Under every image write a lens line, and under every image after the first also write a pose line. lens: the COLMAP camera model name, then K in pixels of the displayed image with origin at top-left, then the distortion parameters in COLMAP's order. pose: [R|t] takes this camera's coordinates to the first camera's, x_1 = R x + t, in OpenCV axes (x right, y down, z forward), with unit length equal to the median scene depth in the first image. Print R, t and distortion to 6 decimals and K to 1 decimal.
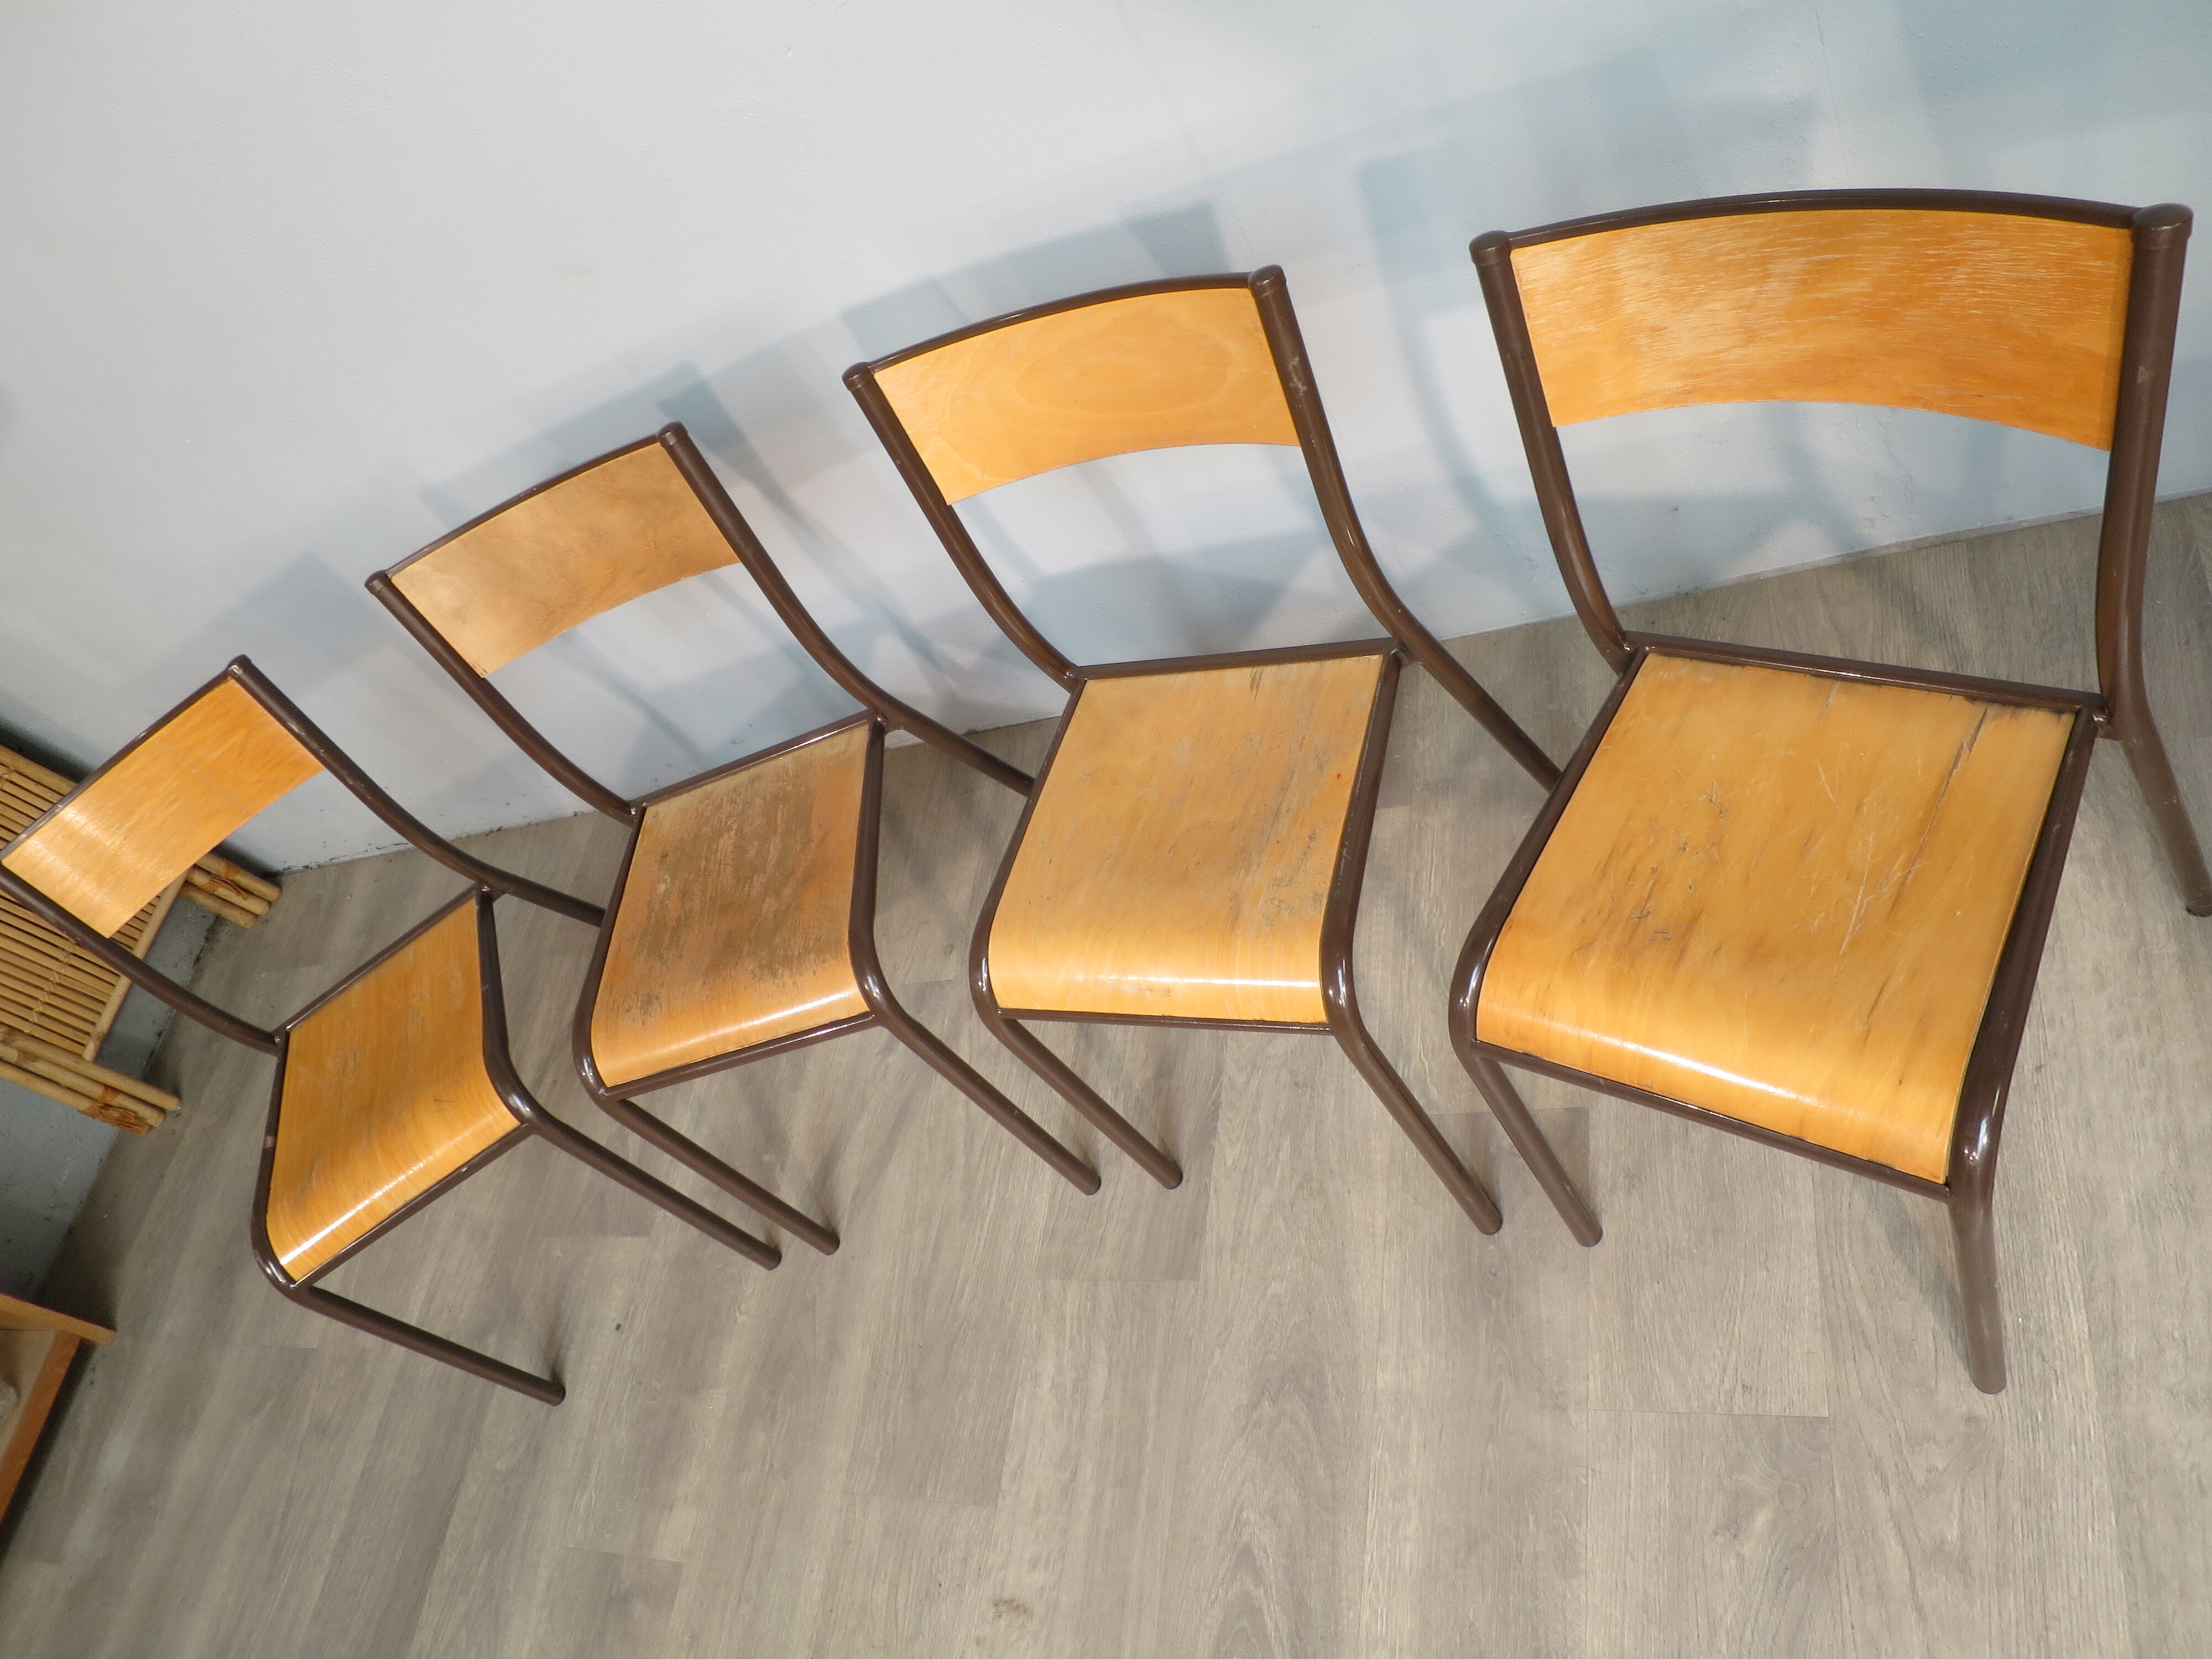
lens RADIAL K [[1599.4, 0, 1106.0], [0, 1599.4, 829.5], [0, 0, 1]] dist [-0.046598, 0.011397]
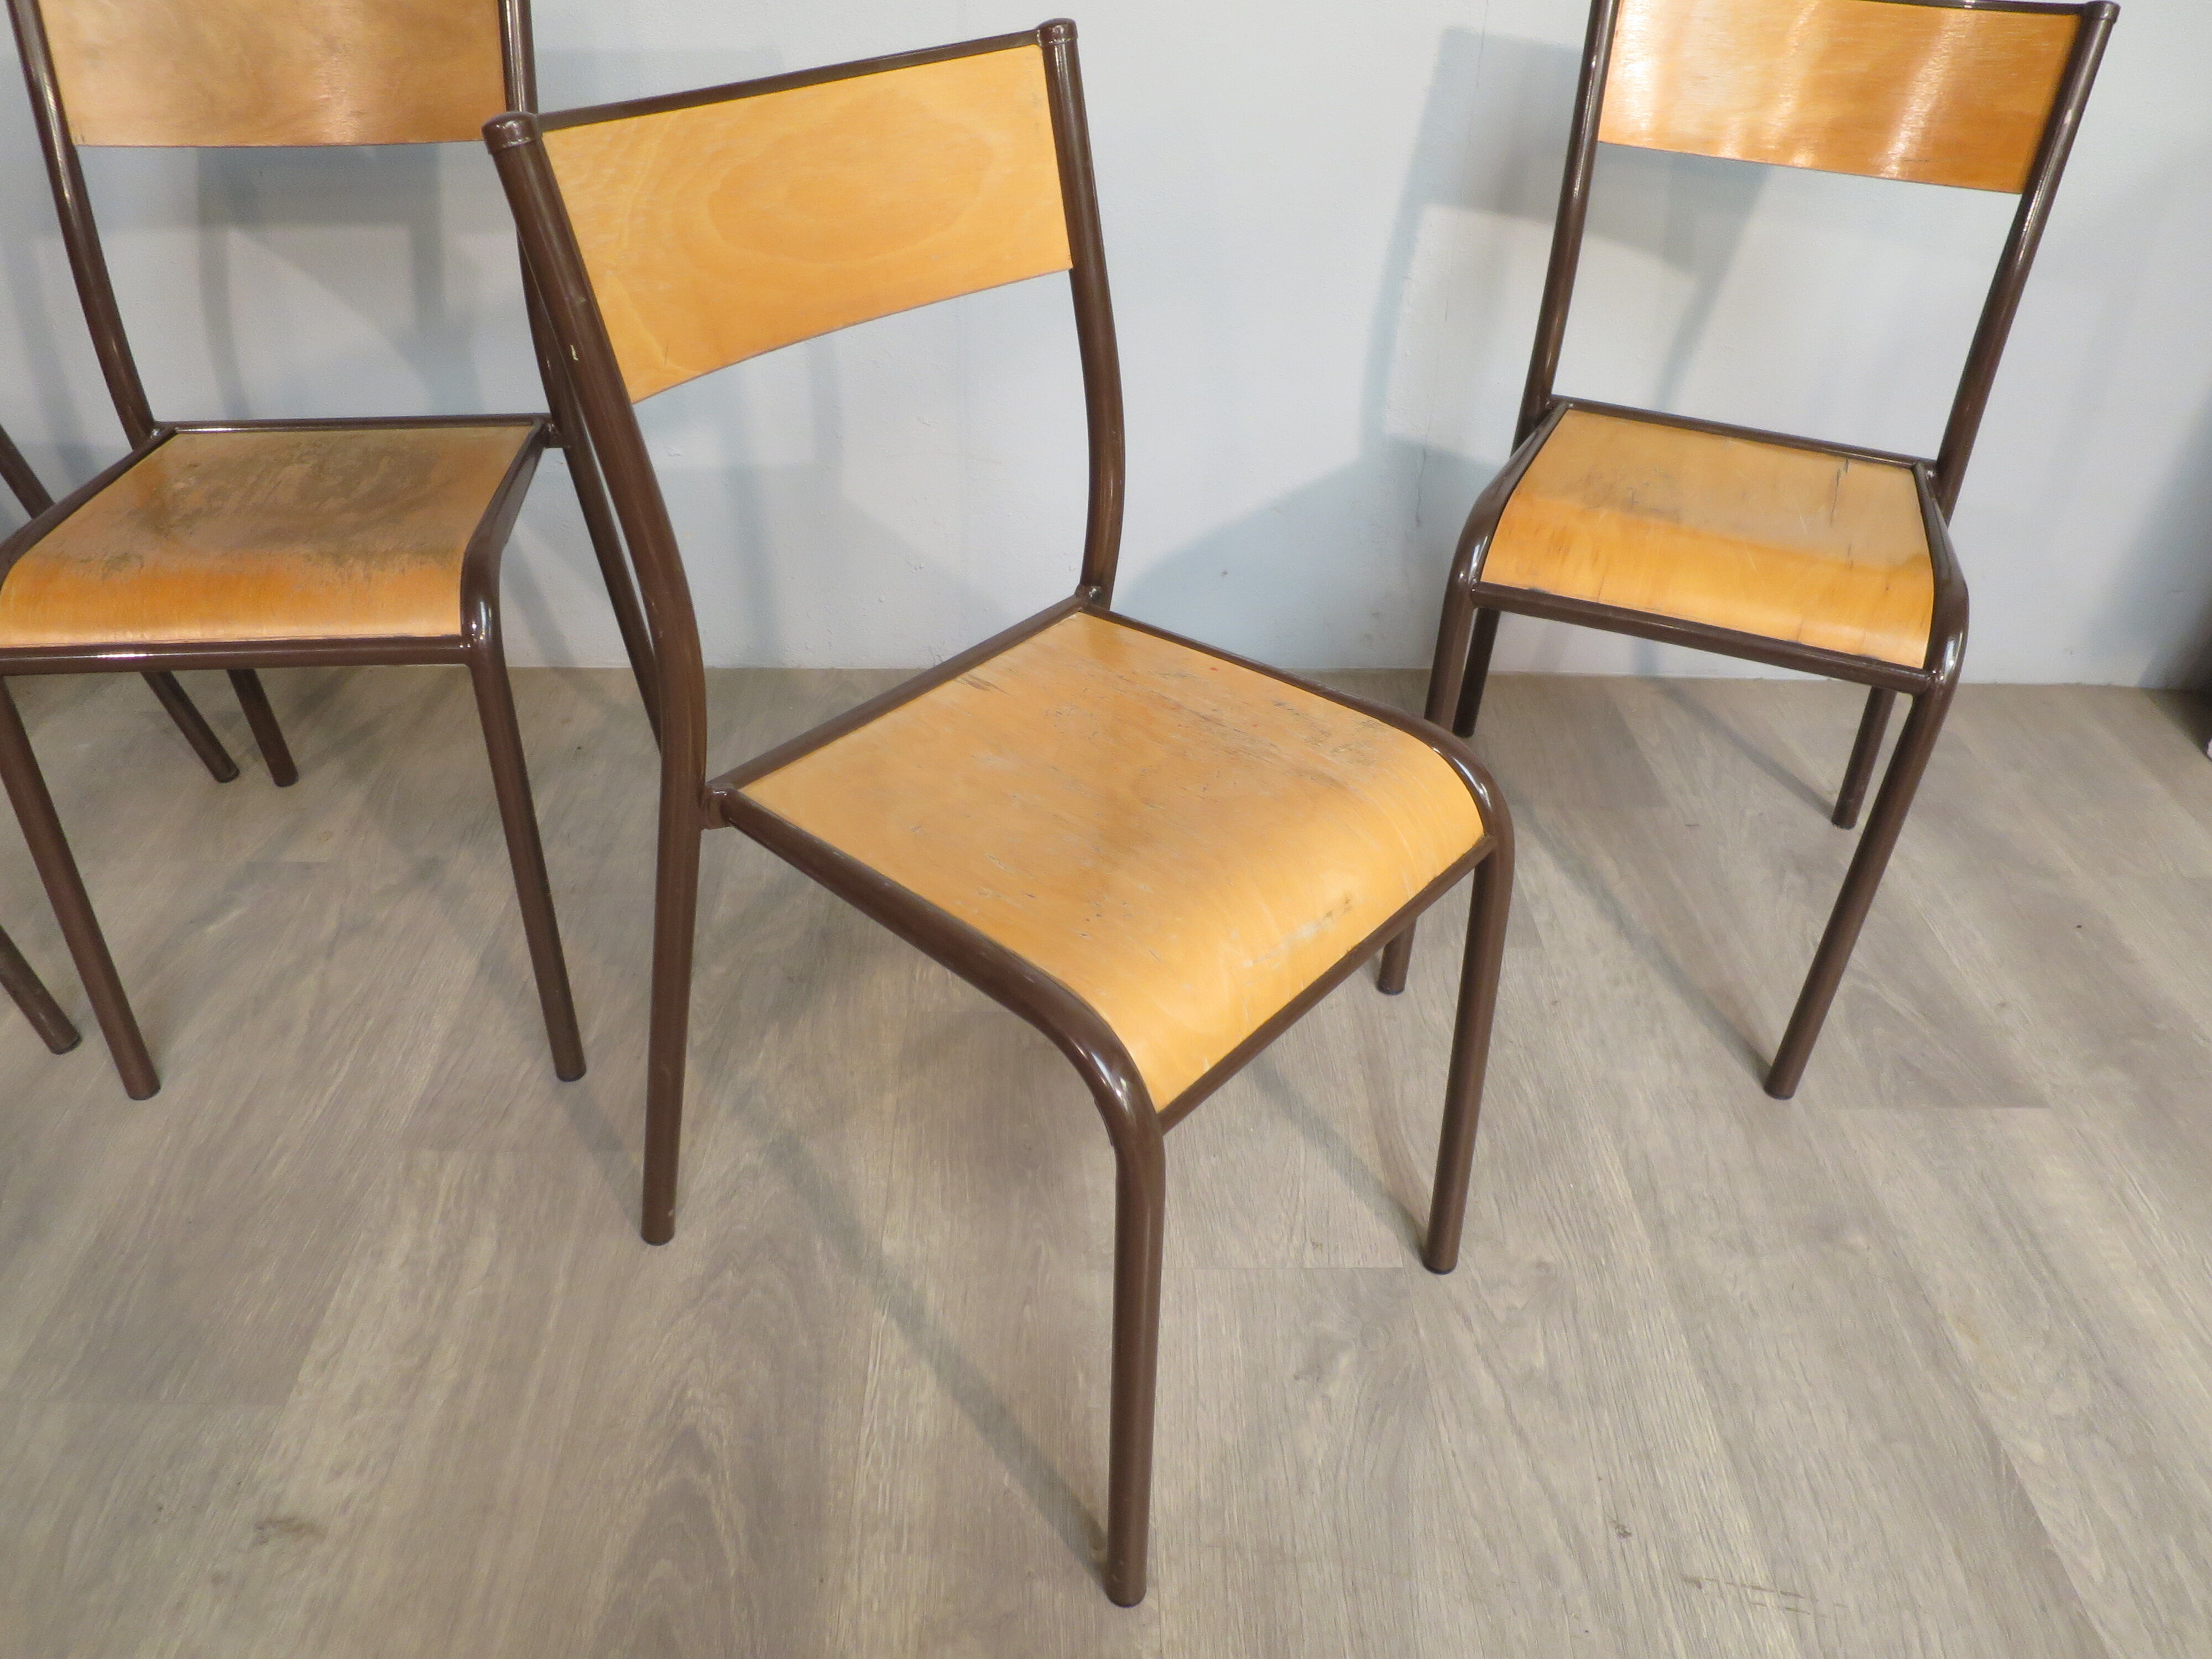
lens RADIAL K [[1599.4, 0, 1106.0], [0, 1599.4, 829.5], [0, 0, 1]] dist [-0.046598, 0.011397]
pose [[0.852302, 0.305172, 0.424796, -0.137944], [-0.124091, 0.906940, -0.402568, 0.457882], [-0.508117, 0.290396, 0.810856, 0.223103]]
